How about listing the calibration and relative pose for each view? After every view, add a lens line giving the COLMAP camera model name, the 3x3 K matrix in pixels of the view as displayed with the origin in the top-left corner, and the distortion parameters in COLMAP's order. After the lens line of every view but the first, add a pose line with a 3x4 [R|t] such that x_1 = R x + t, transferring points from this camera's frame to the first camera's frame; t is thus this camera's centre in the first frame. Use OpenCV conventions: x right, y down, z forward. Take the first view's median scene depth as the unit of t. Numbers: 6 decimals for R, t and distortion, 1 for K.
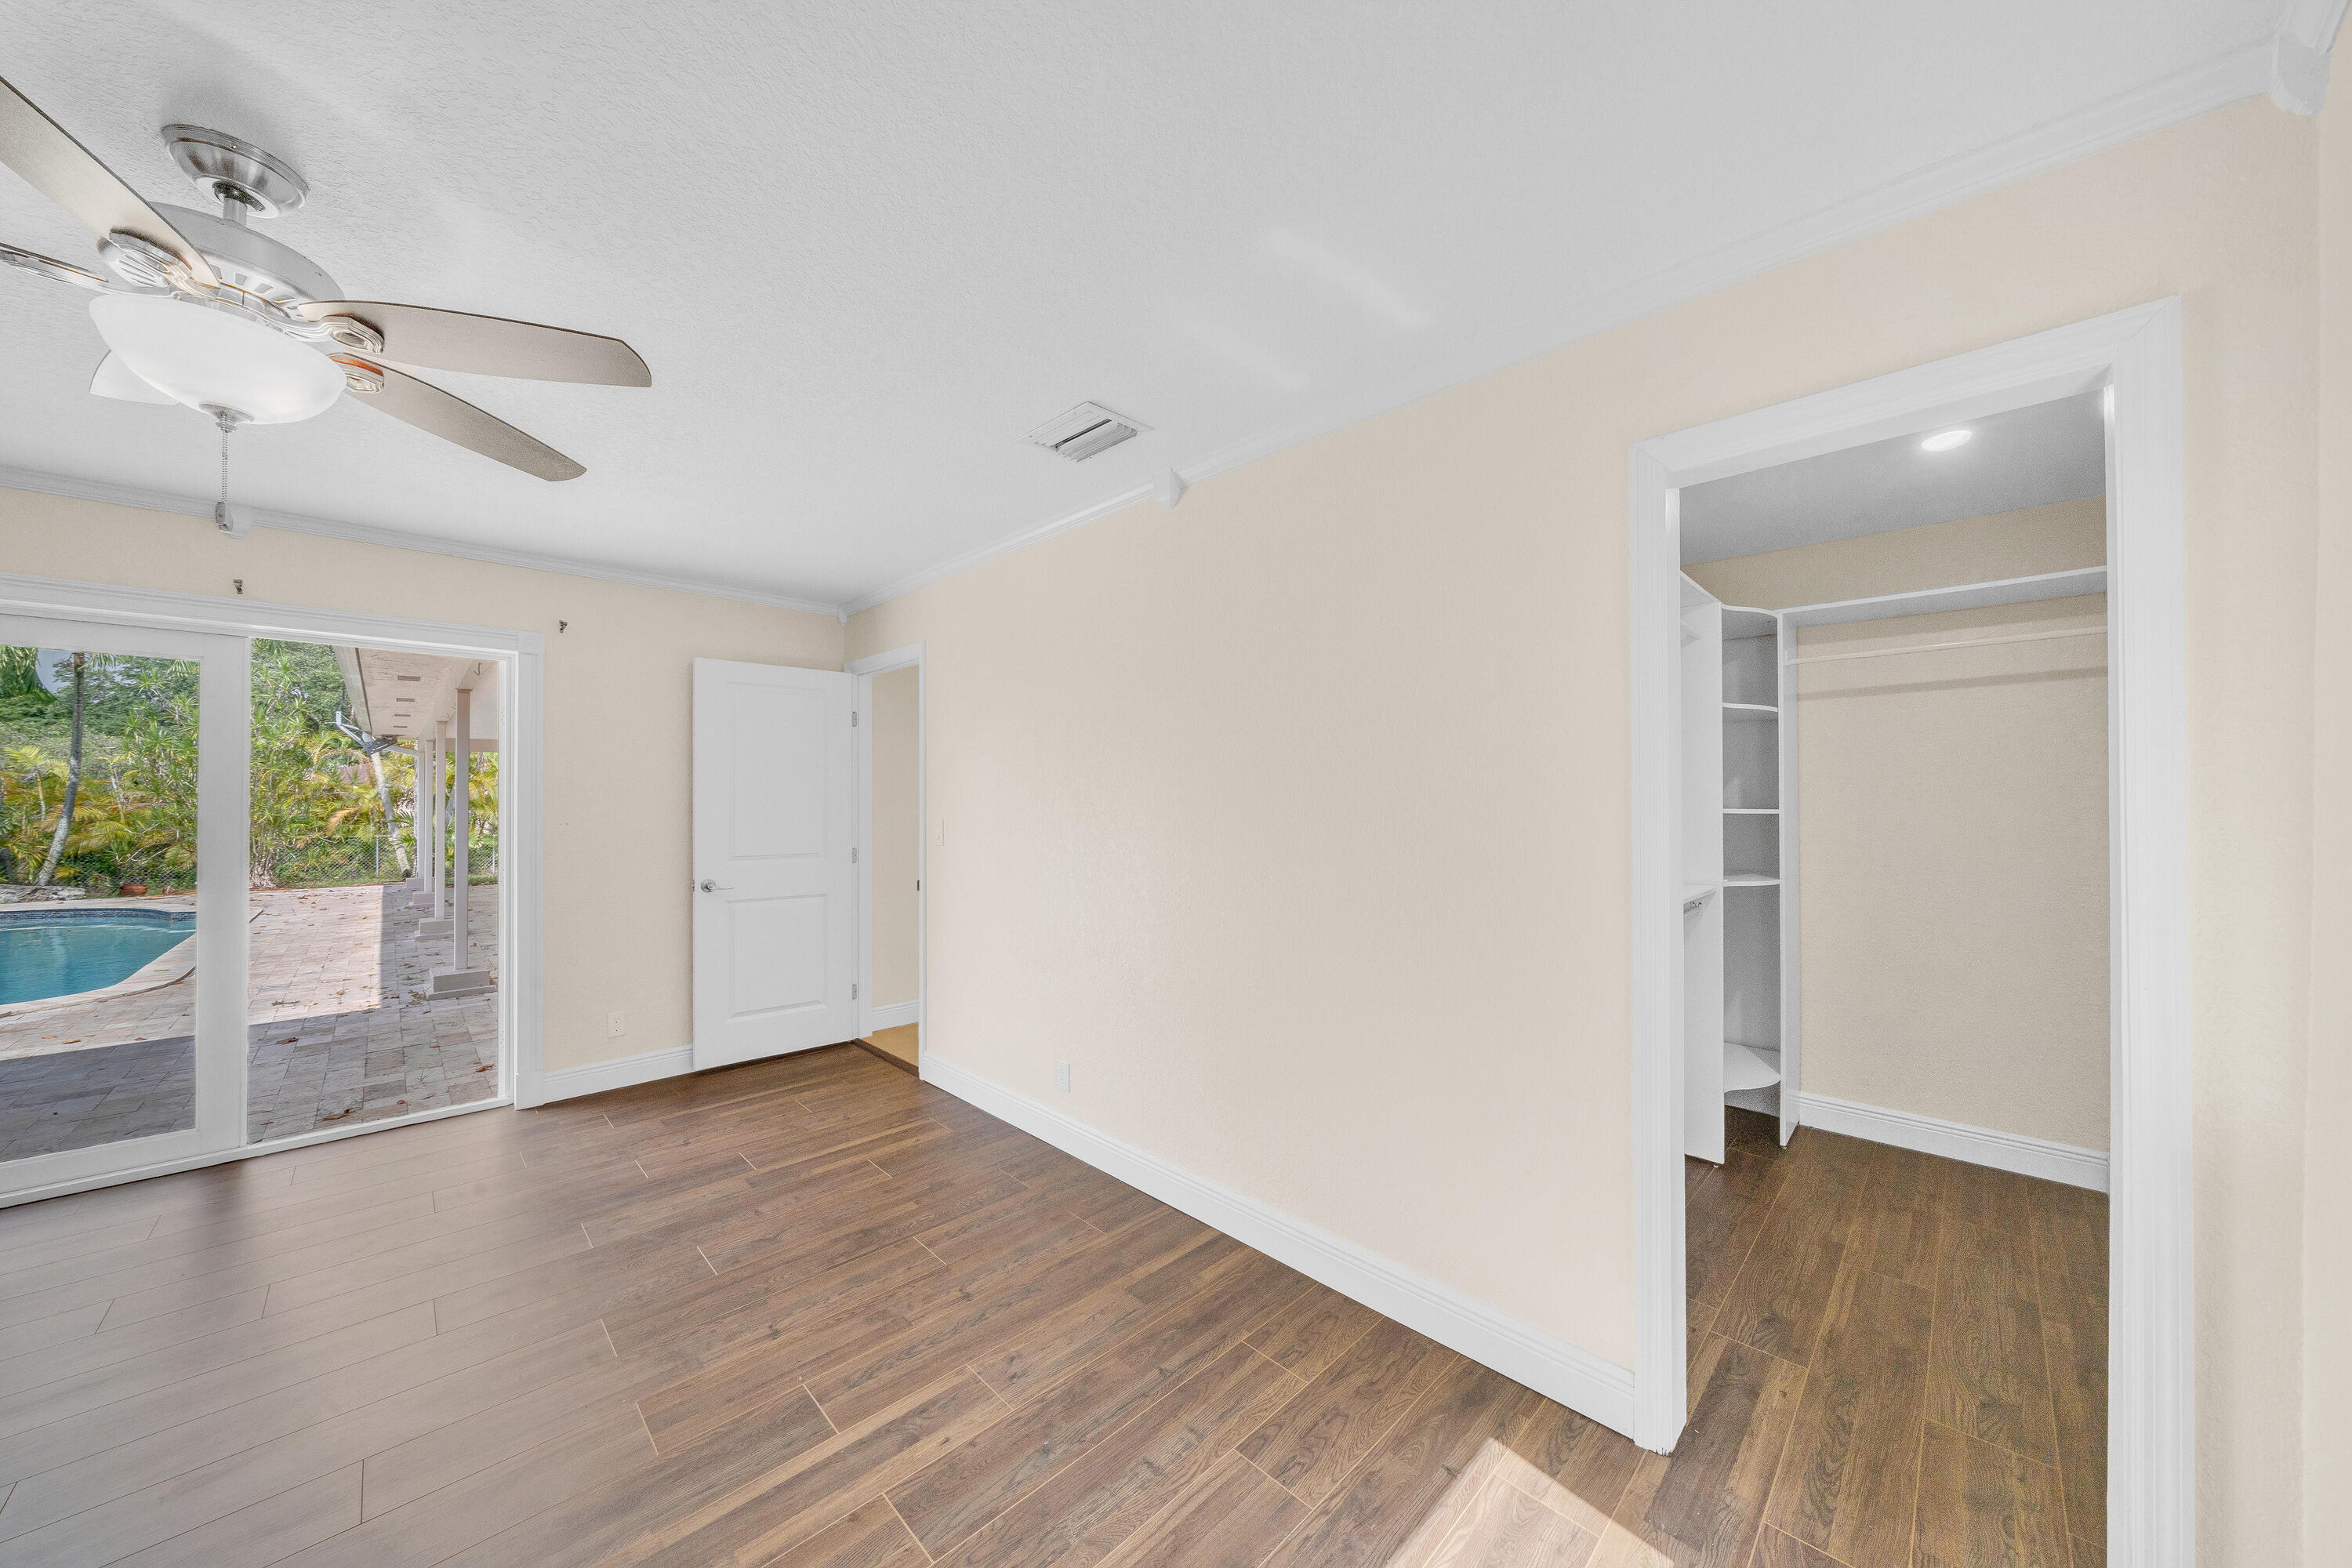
lens RADIAL K [[803.3, 0, 1173.6], [0, 803.3, 791.7], [0, 0, 1]] dist [-0.001961, -0.000114]
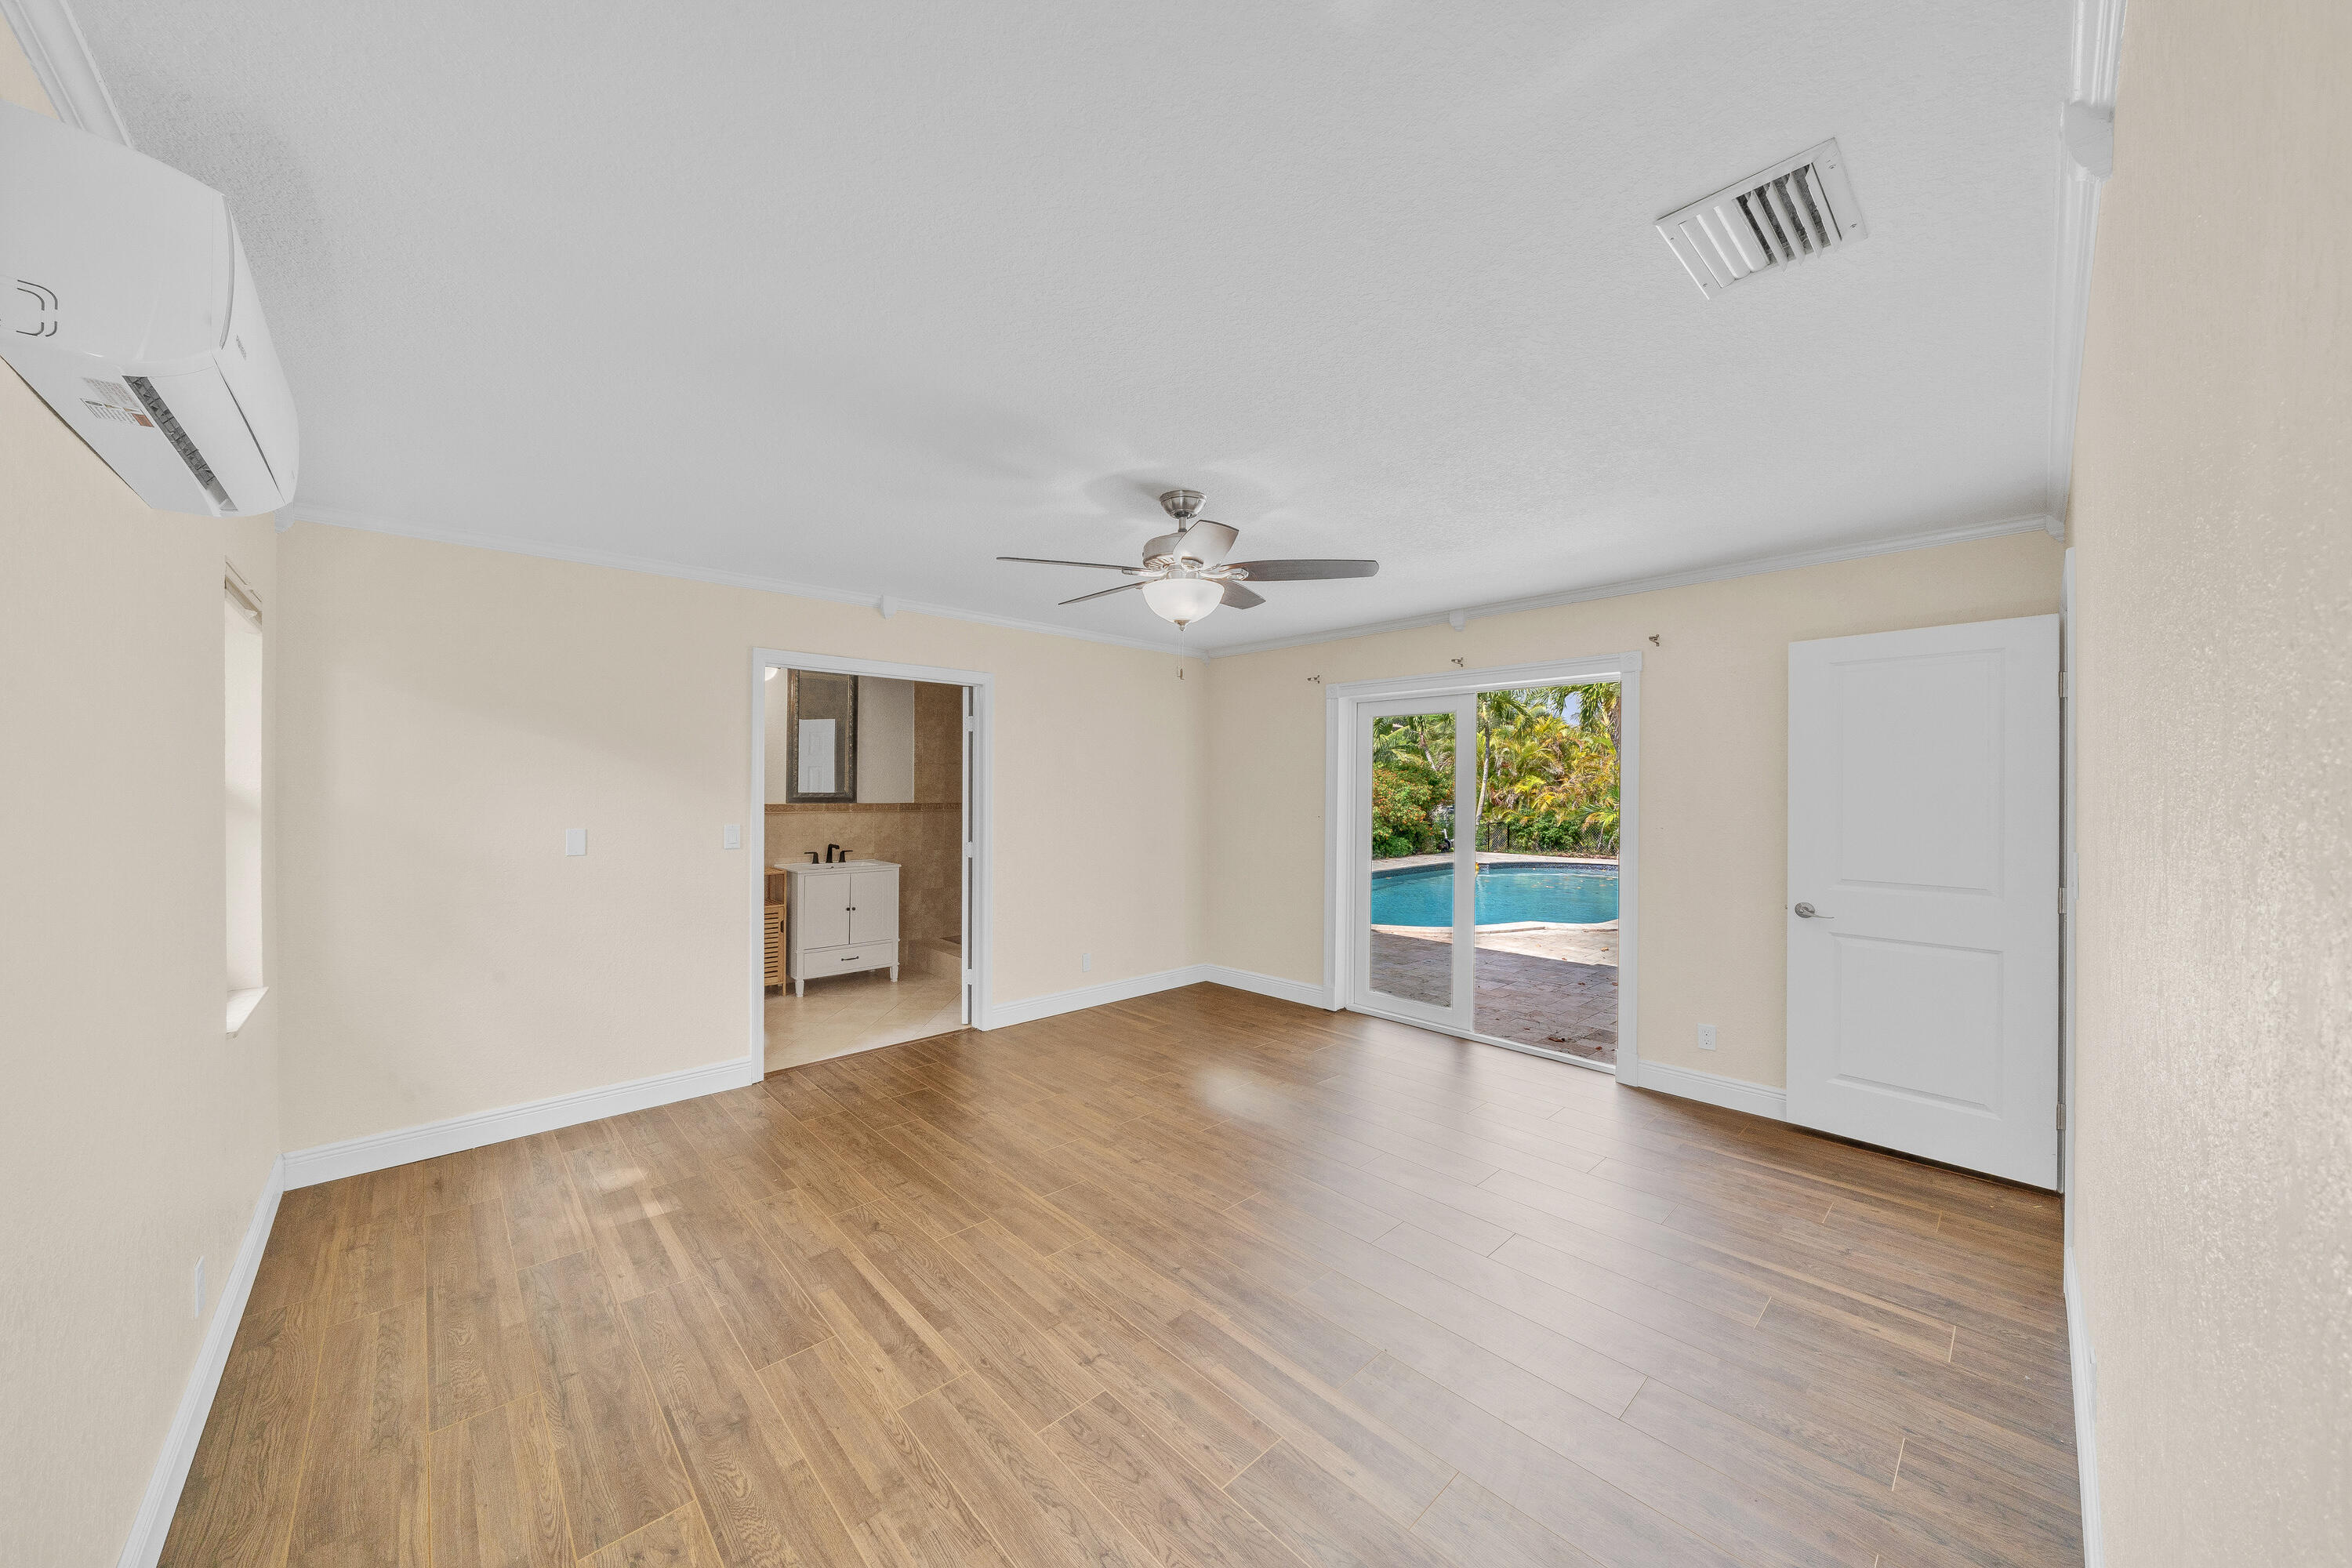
lens RADIAL K [[874.7, 0, 1178.4], [0, 874.7, 774.6], [0, 0, 1]] dist [-0.000348, 0.000021]
pose [[-0.054911, -0.010045, -0.998441, 0.428524], [0.006893, 0.999922, -0.010439, -0.022751], [0.998467, -0.007455, -0.054838, 0.449430]]
